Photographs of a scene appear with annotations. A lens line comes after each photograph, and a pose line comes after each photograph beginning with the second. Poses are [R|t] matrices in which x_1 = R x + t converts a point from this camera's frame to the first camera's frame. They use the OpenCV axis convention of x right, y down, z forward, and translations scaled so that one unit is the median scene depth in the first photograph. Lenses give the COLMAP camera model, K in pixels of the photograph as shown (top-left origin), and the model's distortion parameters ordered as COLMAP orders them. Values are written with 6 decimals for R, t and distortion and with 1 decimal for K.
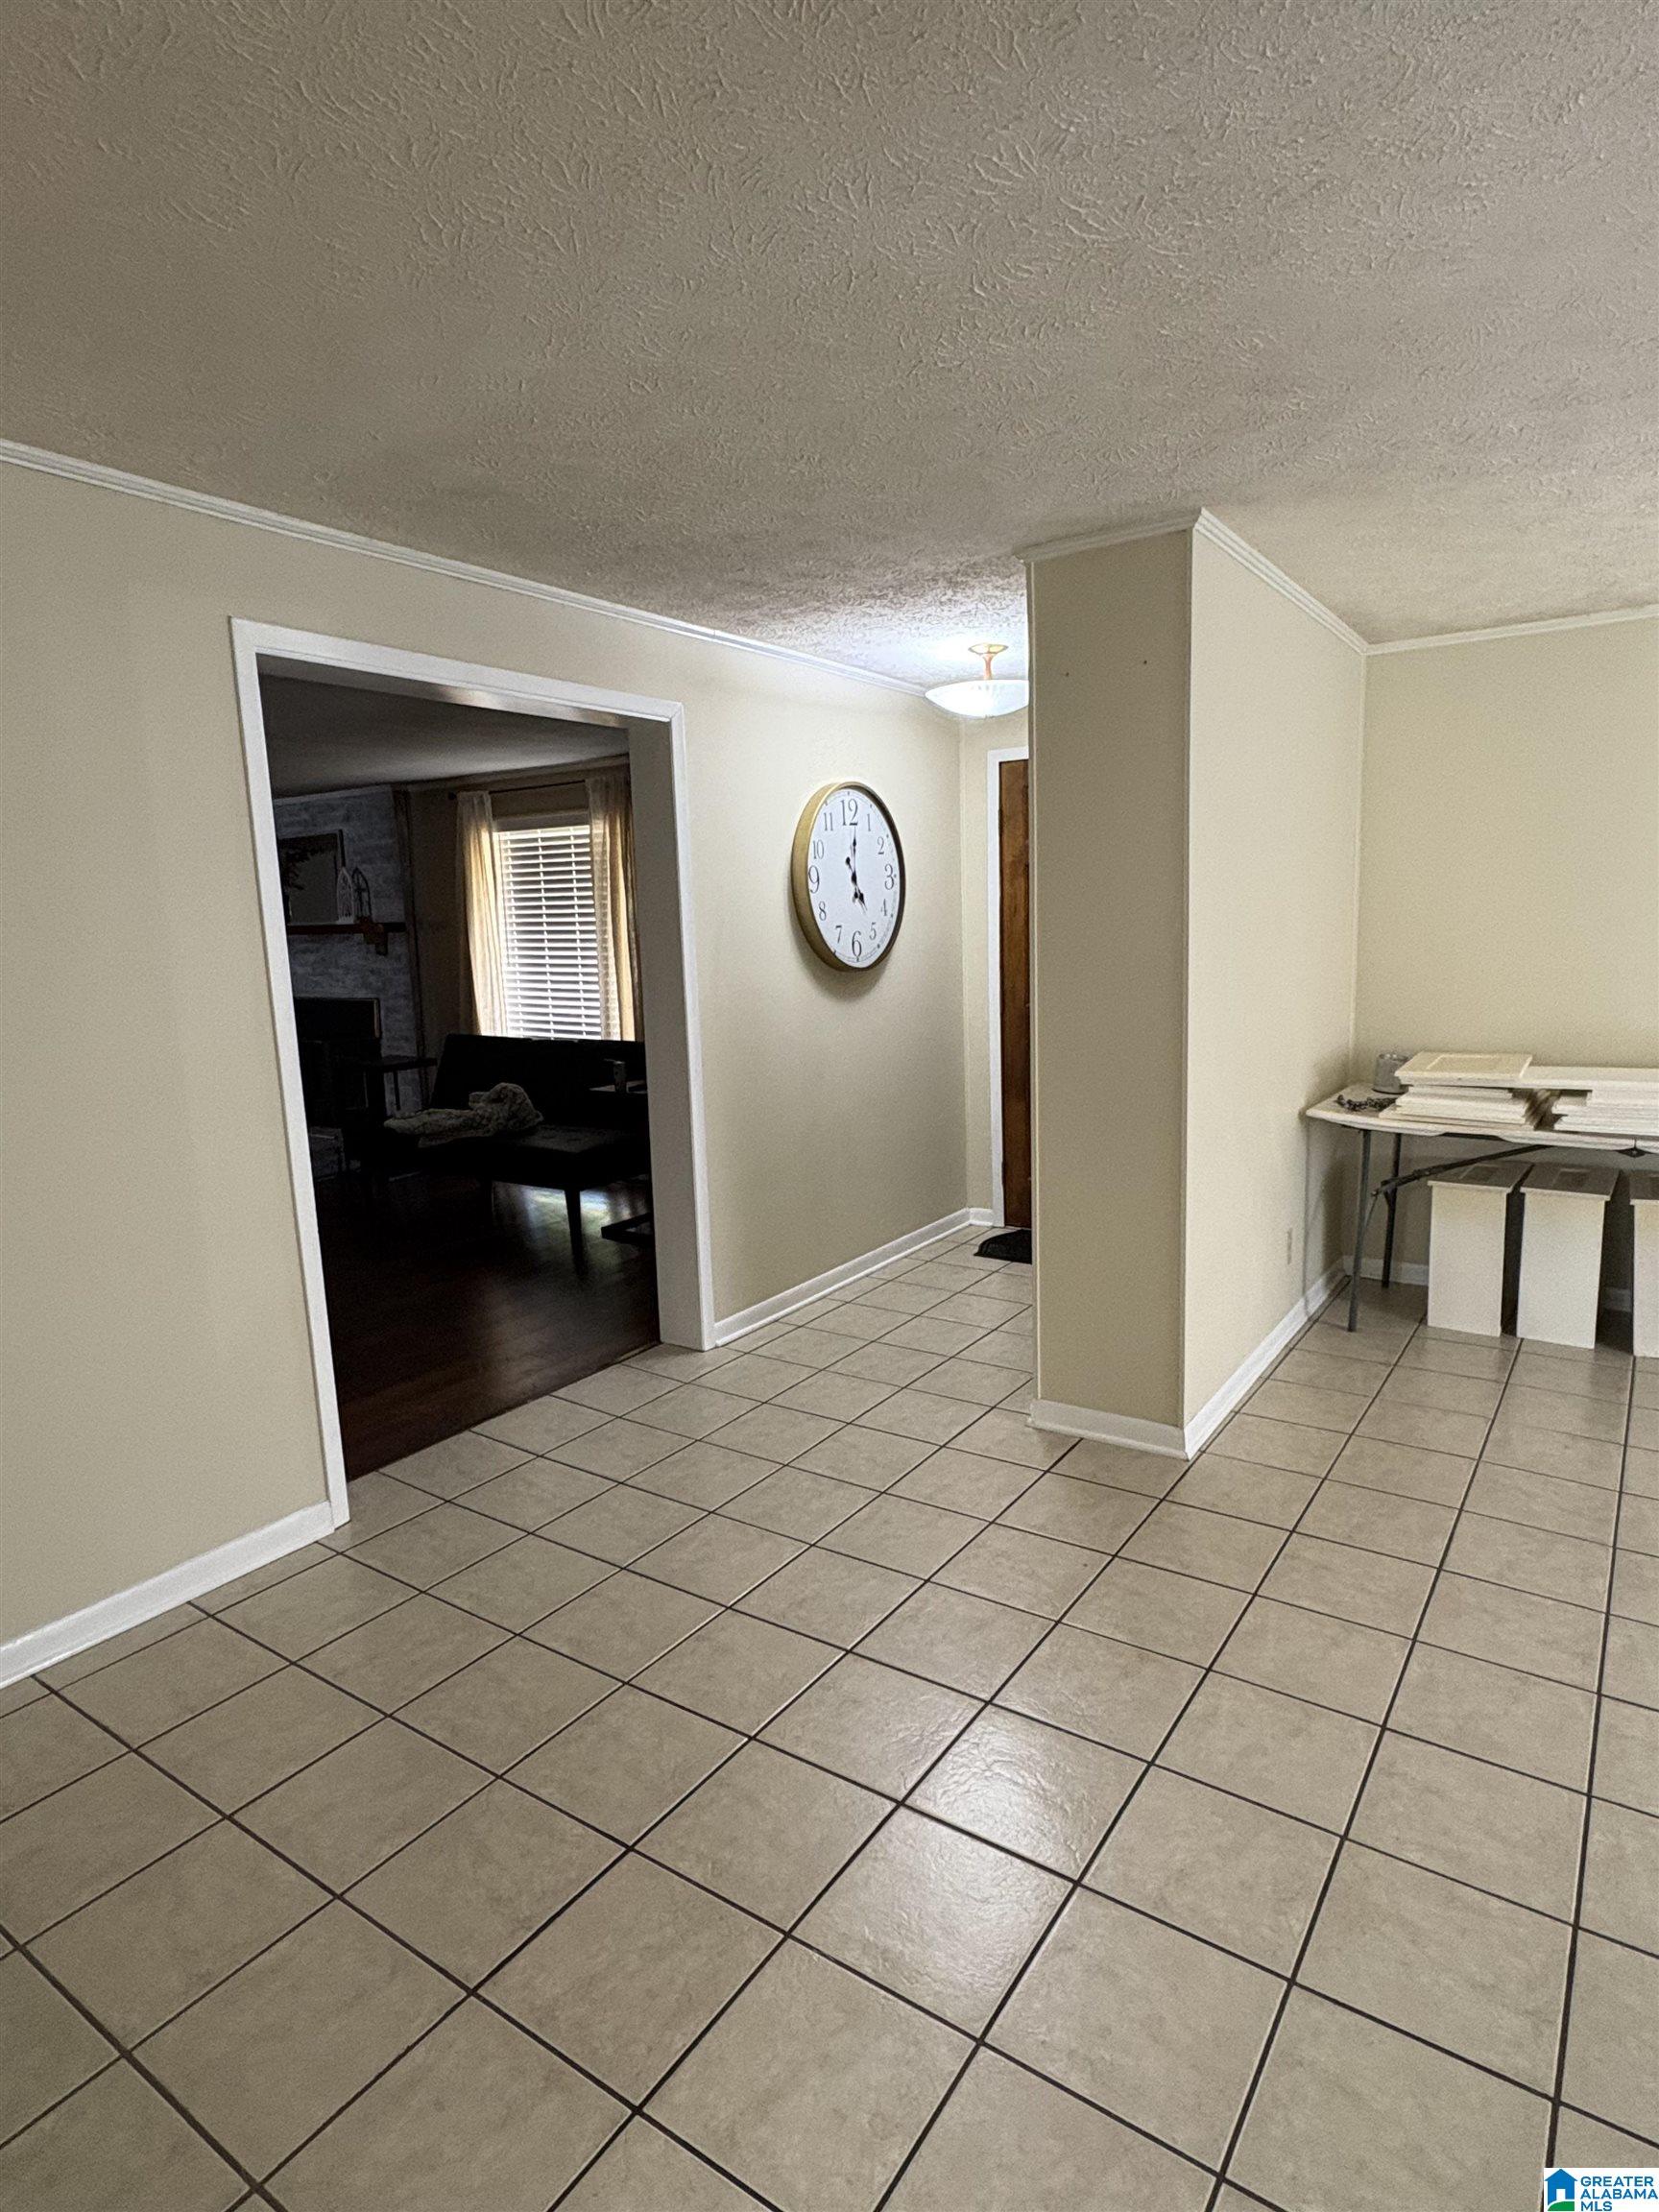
lens RADIAL K [[1216.1, 0, 829.5], [0, 1216.1, 1106.0], [0, 0, 1]] dist [0.004106, 0.000783]
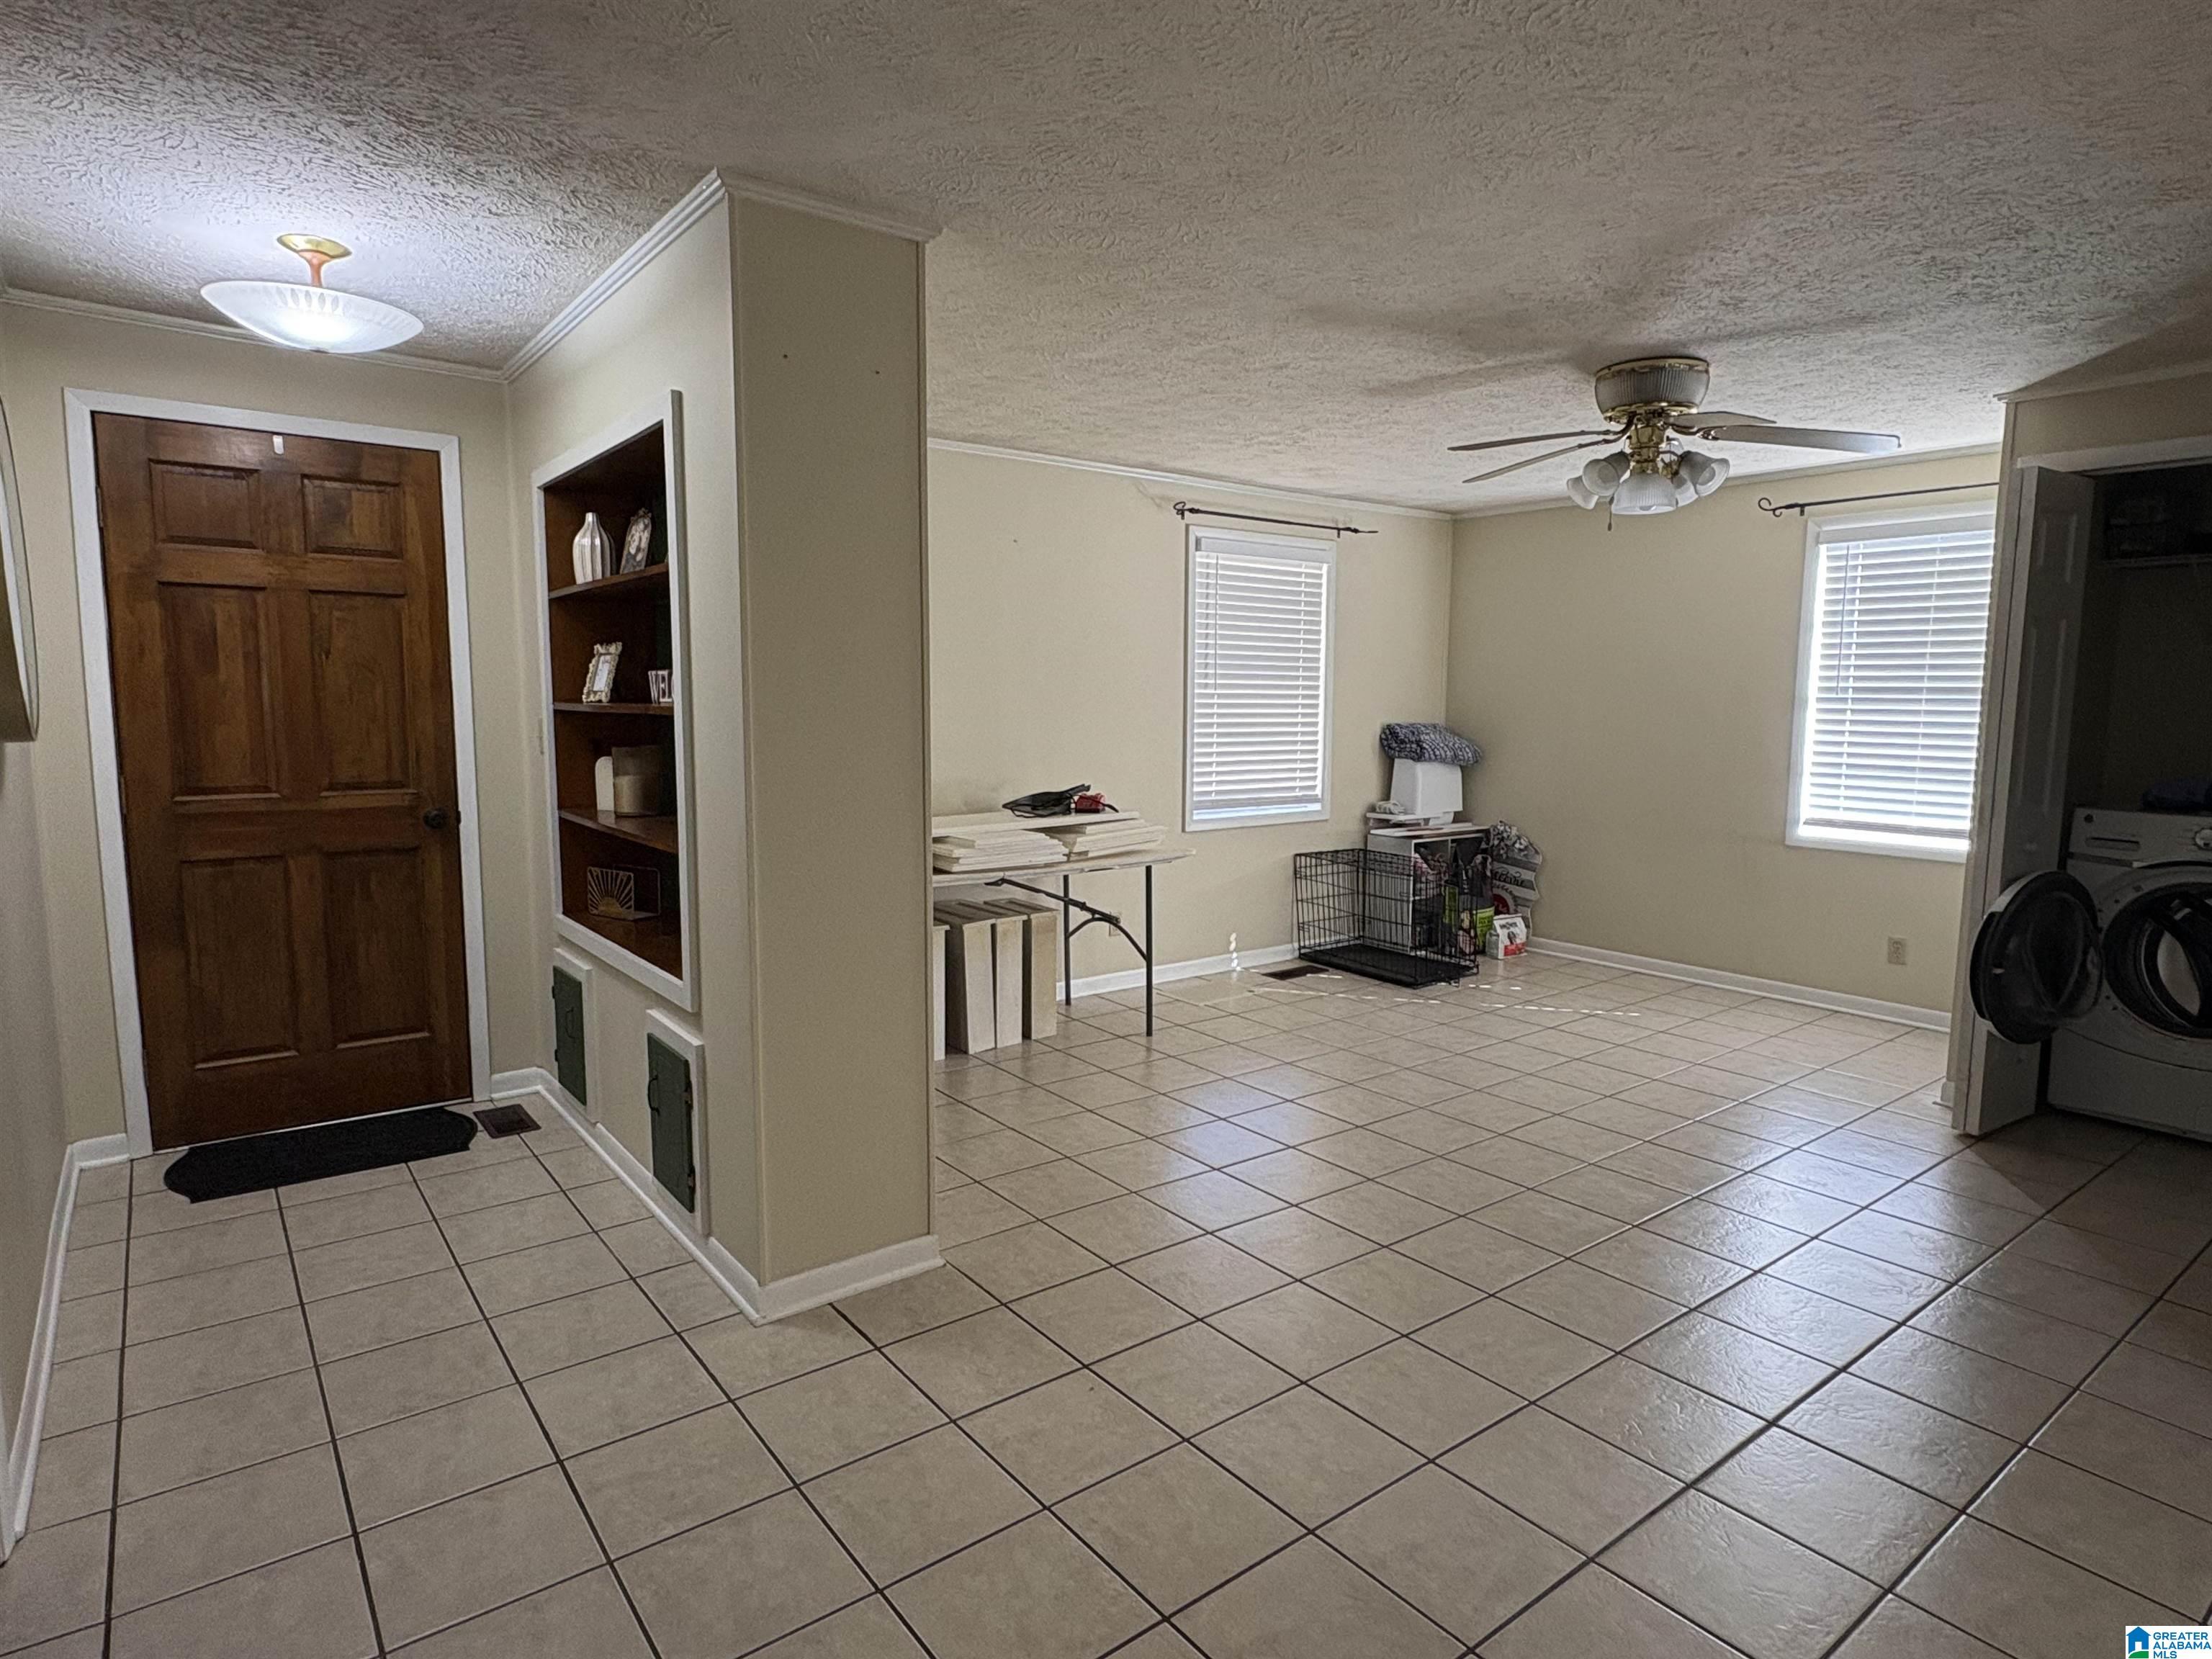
lens RADIAL K [[1216.1, 0, 1103.9], [0, 1216.1, 843.6], [0, 0, 1]] dist [0.004106, 0.000783]
pose [[0.306100, -0.083636, 0.948318, -0.461718], [0.124409, 0.991105, 0.047252, -0.044506], [-0.943835, 0.103516, 0.313782, 0.515881]]
